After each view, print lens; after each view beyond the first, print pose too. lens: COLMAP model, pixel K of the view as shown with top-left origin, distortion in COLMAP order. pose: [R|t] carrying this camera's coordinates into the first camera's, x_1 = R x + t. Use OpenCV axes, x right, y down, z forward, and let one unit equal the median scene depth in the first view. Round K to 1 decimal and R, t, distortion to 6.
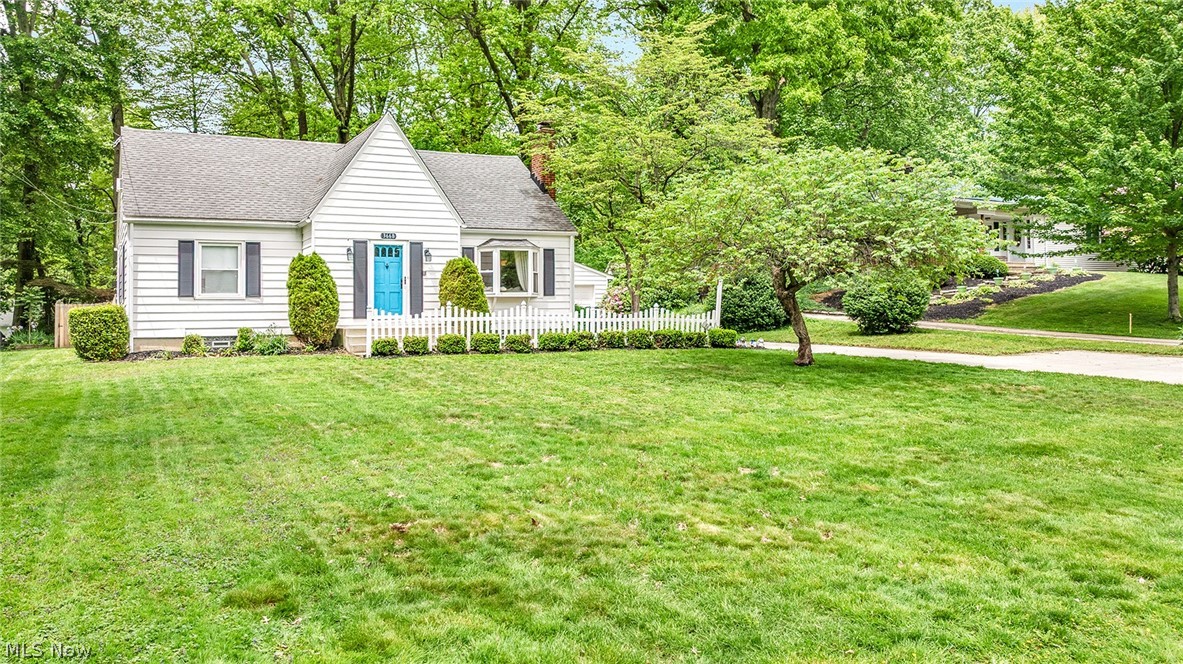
lens RADIAL K [[817.3, 0, 601.2], [0, 817.3, 331.2], [0, 0, 1]] dist [-0.004951, 0.004088]
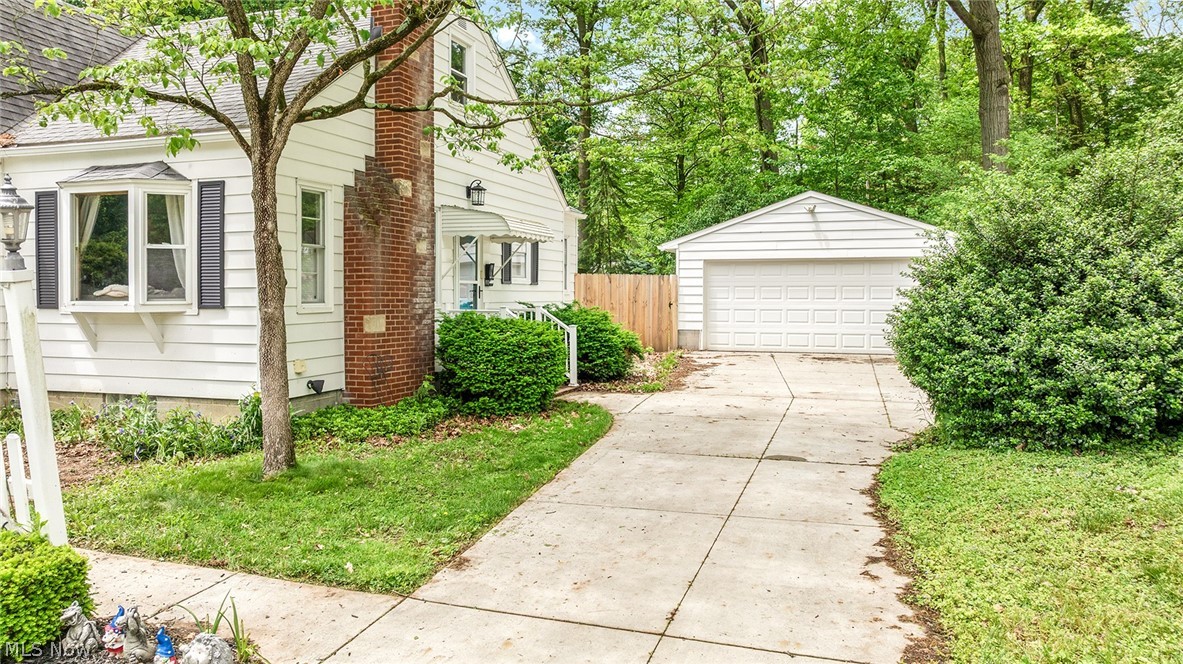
lens RADIAL K [[817.3, 0, 591.6], [0, 817.3, 328.3], [0, 0, 1]] dist [-0.004951, 0.004088]
pose [[0.726946, 0.039960, -0.685531, 0.363935], [-0.022143, 0.999150, 0.034759, -0.059334], [0.686337, -0.010088, 0.727214, 0.979207]]
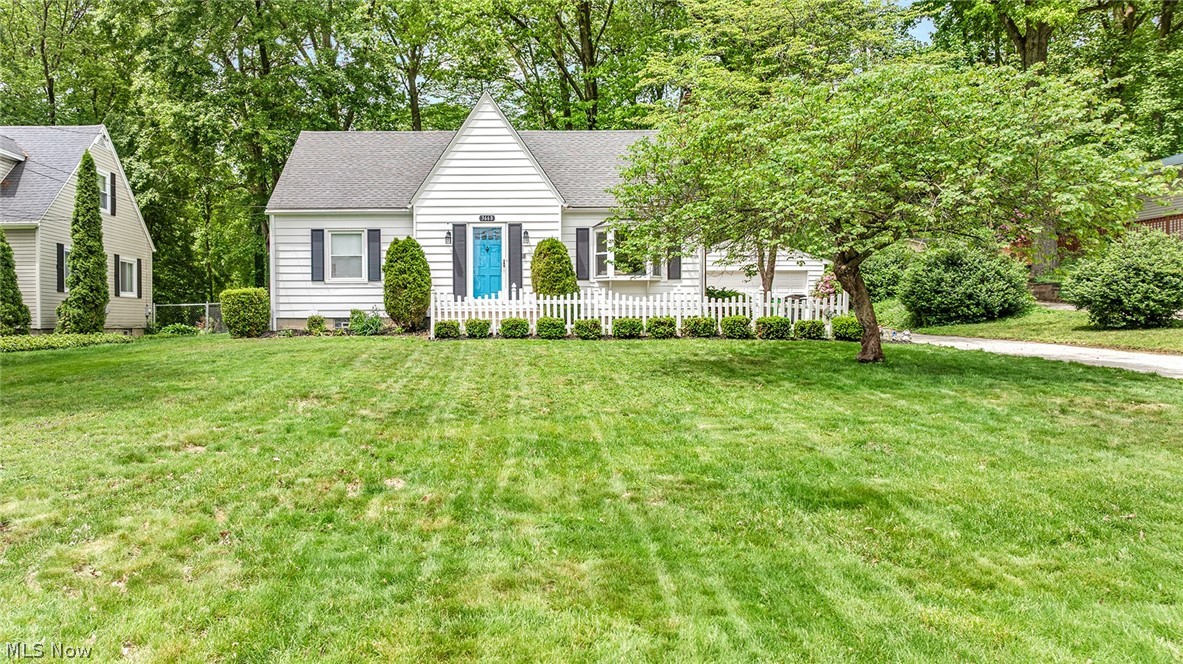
lens RADIAL K [[817.3, 0, 587.8], [0, 817.3, 328.1], [0, 0, 1]] dist [-0.004951, 0.004088]
pose [[0.905595, 0.017781, -0.423771, 0.270269], [-0.016322, 0.999842, 0.007071, 0.006787], [0.423830, 0.000513, 0.905742, 0.158690]]
